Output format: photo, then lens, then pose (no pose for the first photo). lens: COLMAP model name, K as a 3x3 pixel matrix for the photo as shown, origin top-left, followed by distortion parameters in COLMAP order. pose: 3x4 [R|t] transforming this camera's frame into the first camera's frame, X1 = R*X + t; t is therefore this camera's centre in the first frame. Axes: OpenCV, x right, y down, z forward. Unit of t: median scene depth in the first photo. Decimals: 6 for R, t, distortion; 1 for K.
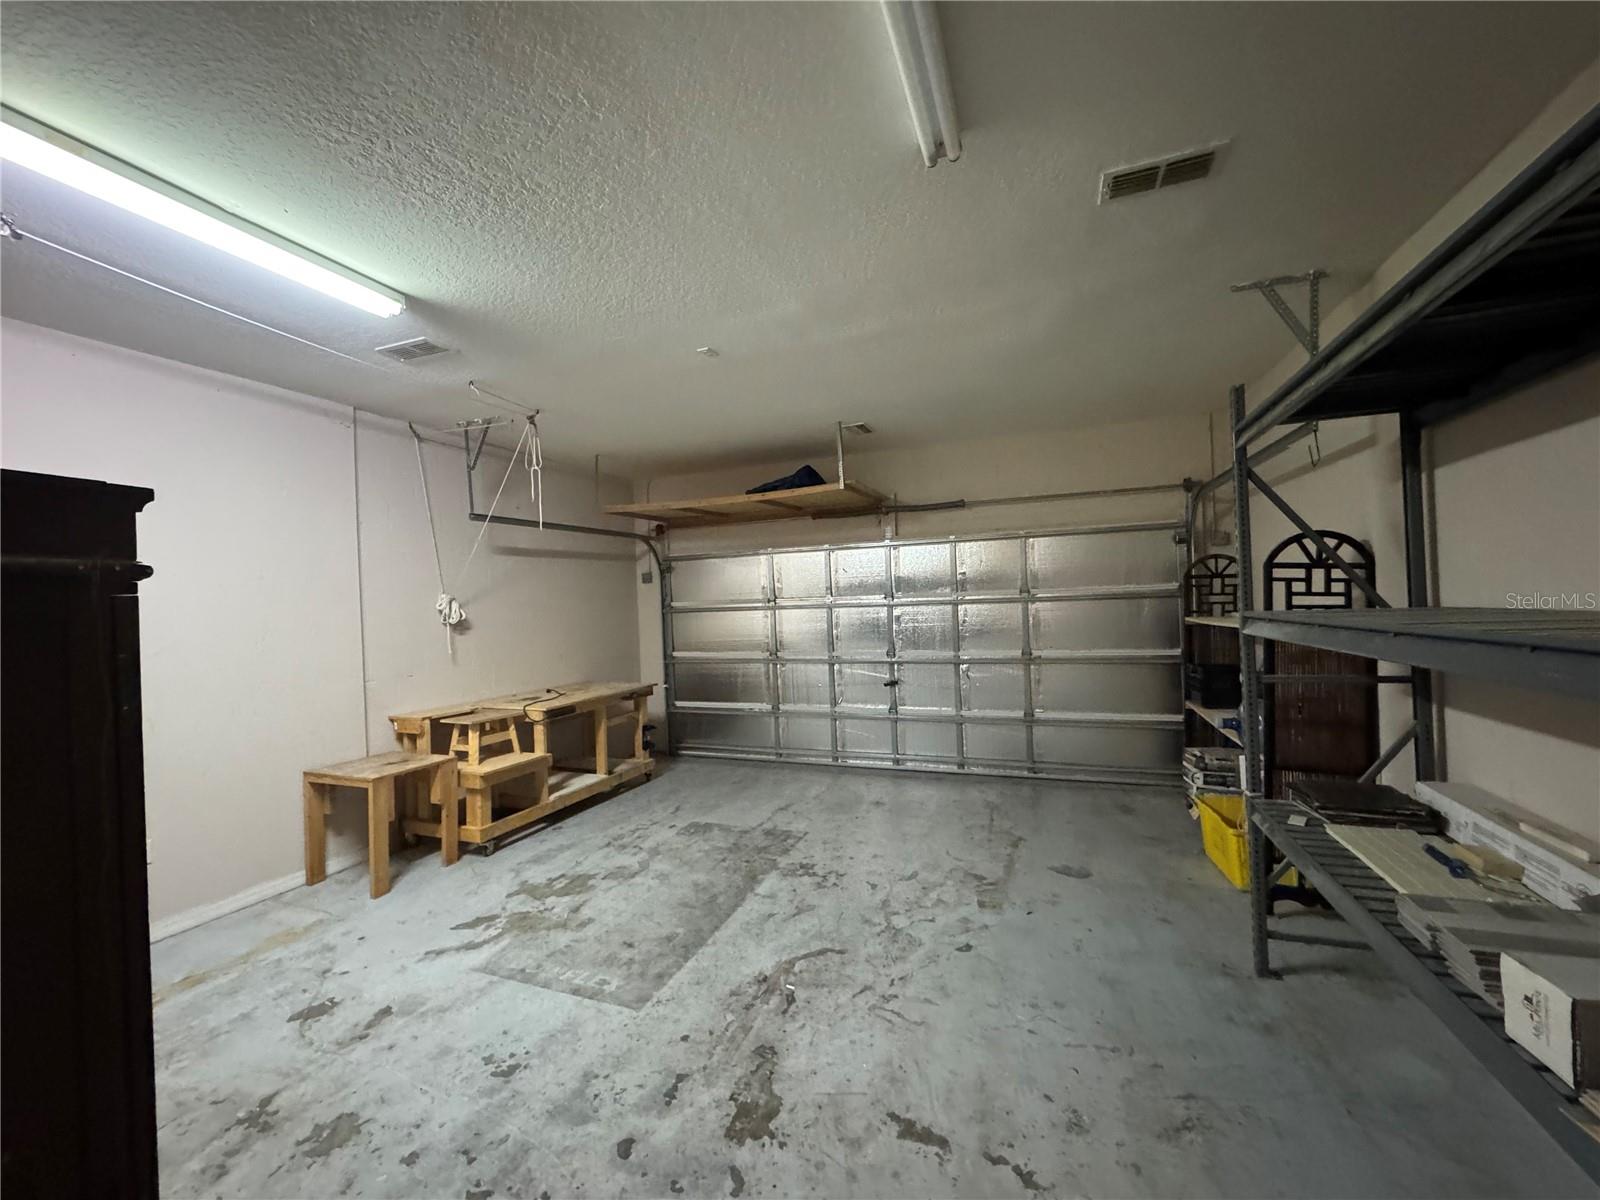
lens RADIAL K [[637.3, 0, 800.1], [0, 637.3, 602.5], [0, 0, 1]] dist [-0.004164, 0.000578]
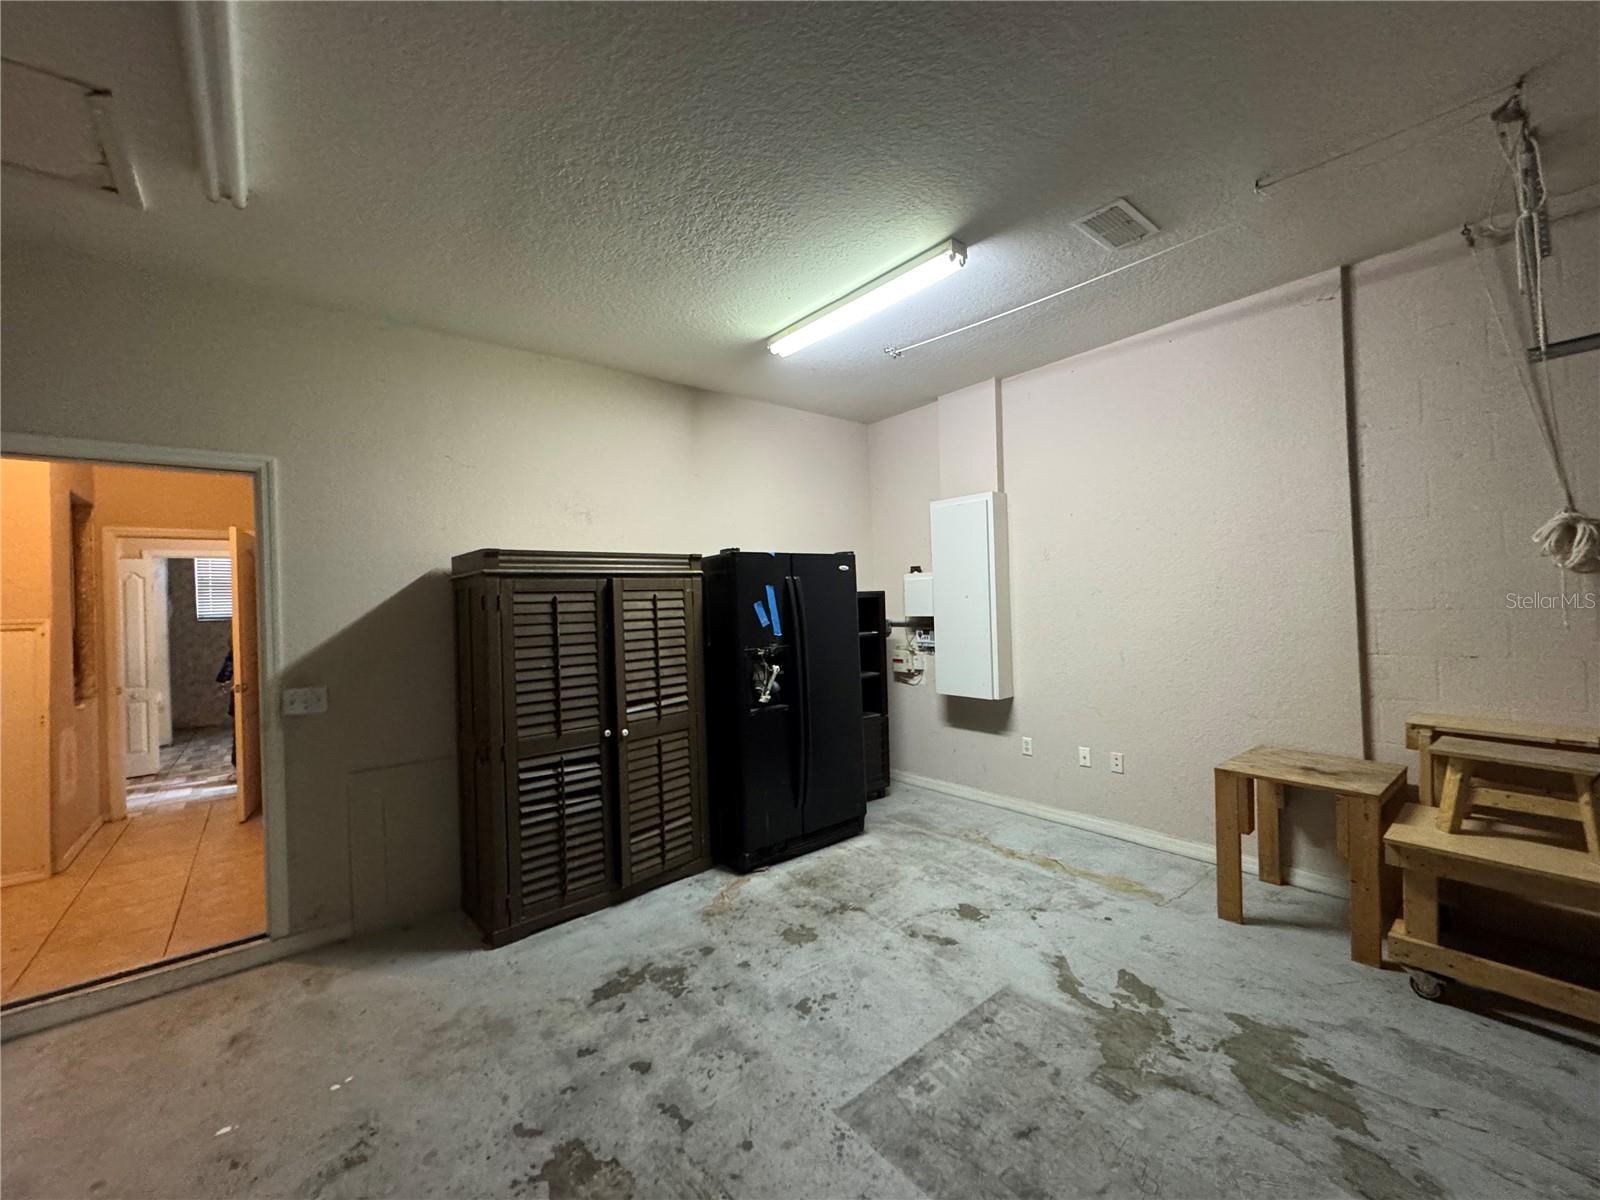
lens RADIAL K [[637.3, 0, 796.7], [0, 637.3, 591.7], [0, 0, 1]] dist [-0.004164, 0.000578]
pose [[-0.488678, 0.036489, -0.871701, 0.353020], [0.046664, 0.998788, 0.015649, 0.026771], [0.871216, -0.033030, -0.489788, 1.226189]]
